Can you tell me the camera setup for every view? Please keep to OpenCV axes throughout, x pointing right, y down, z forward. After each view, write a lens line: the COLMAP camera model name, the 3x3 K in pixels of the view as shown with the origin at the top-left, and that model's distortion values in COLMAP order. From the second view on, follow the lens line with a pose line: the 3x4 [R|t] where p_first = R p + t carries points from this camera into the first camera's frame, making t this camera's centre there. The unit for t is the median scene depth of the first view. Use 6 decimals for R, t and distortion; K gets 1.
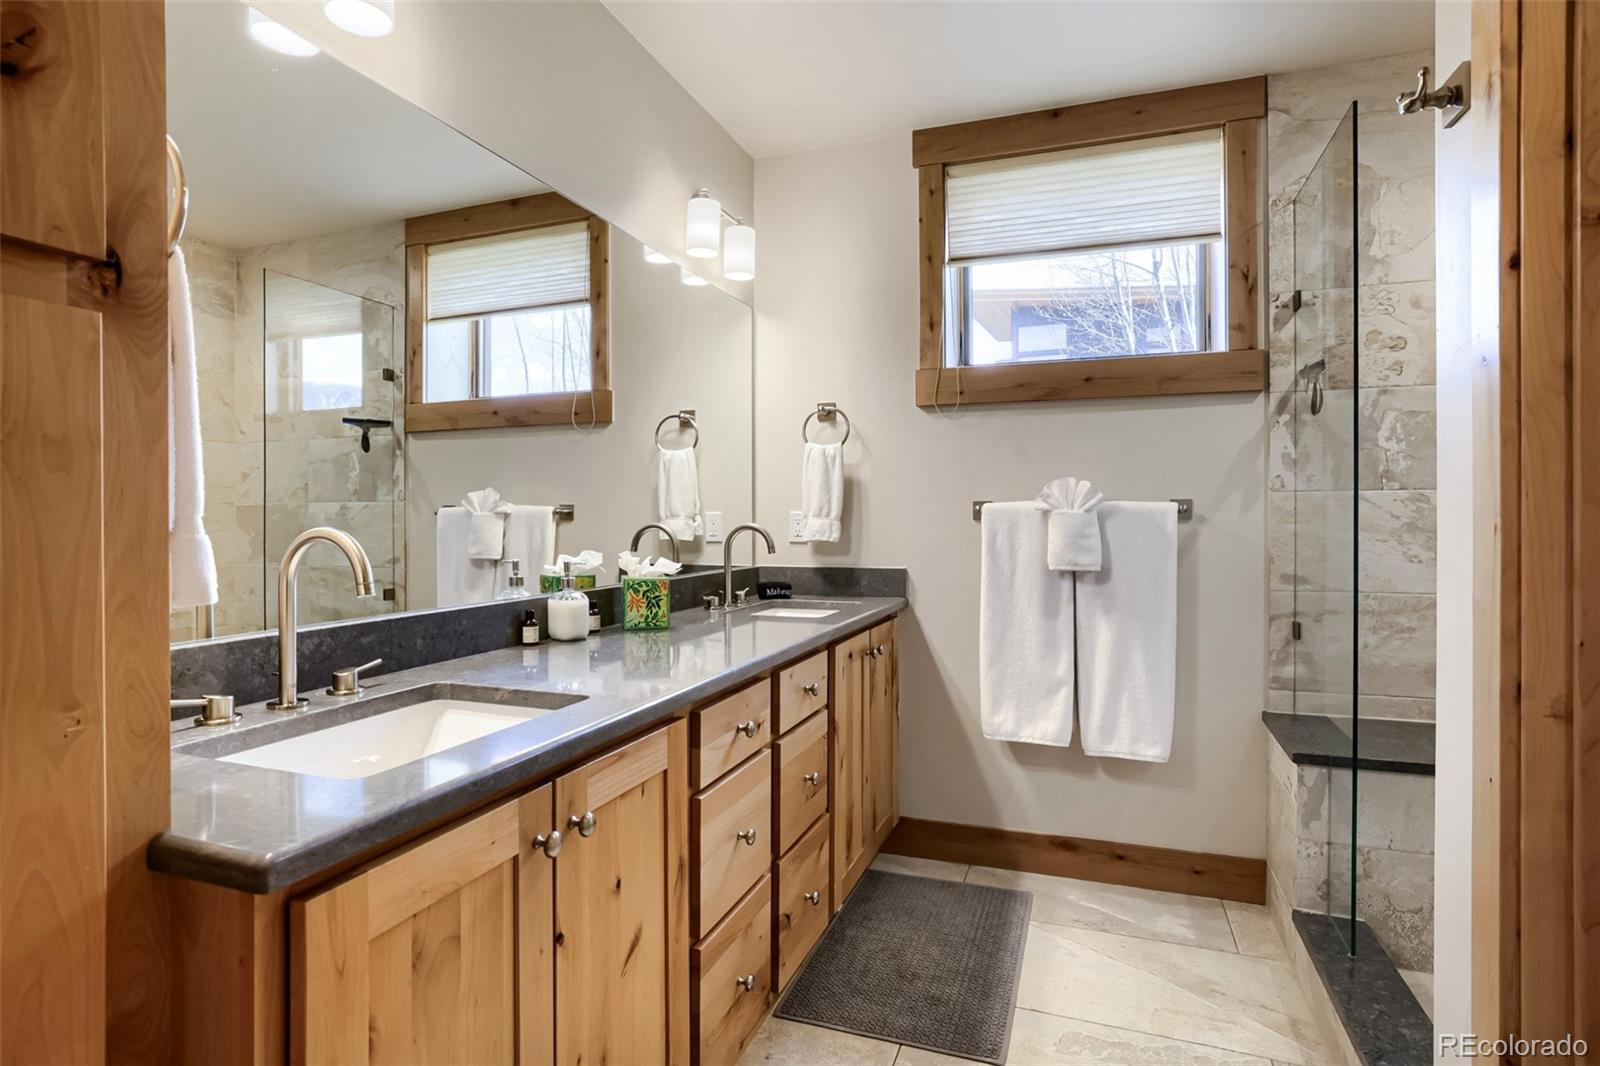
lens RADIAL K [[759.8, 0, 800.0], [0, 759.8, 533.0], [0, 0, 1]] dist [-0.023957, 0.016207]
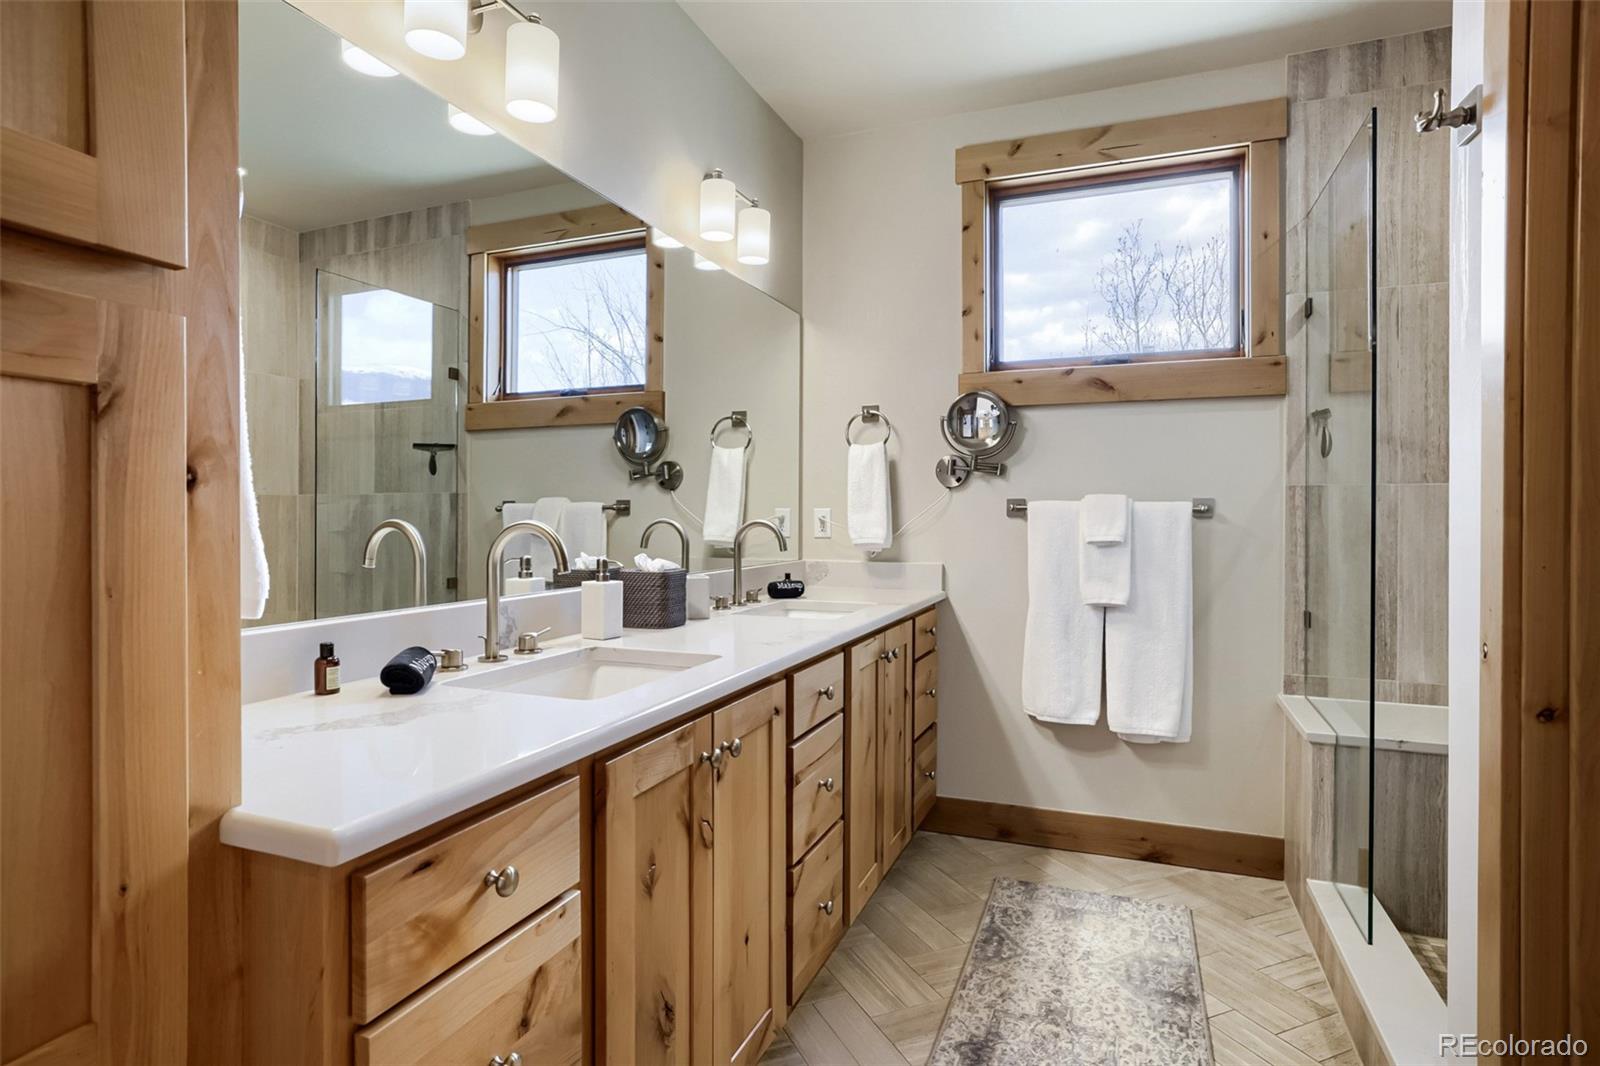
lens RADIAL K [[815.1, 0, 800.0], [0, 815.1, 533.0], [0, 0, 1]] dist [-0.032665, 0.014600]
pose [[0.999935, 0.007657, -0.008401, -0.048876], [-0.007625, 0.999963, 0.003877, 0.002283], [0.008431, -0.003812, 0.999957, -0.125543]]
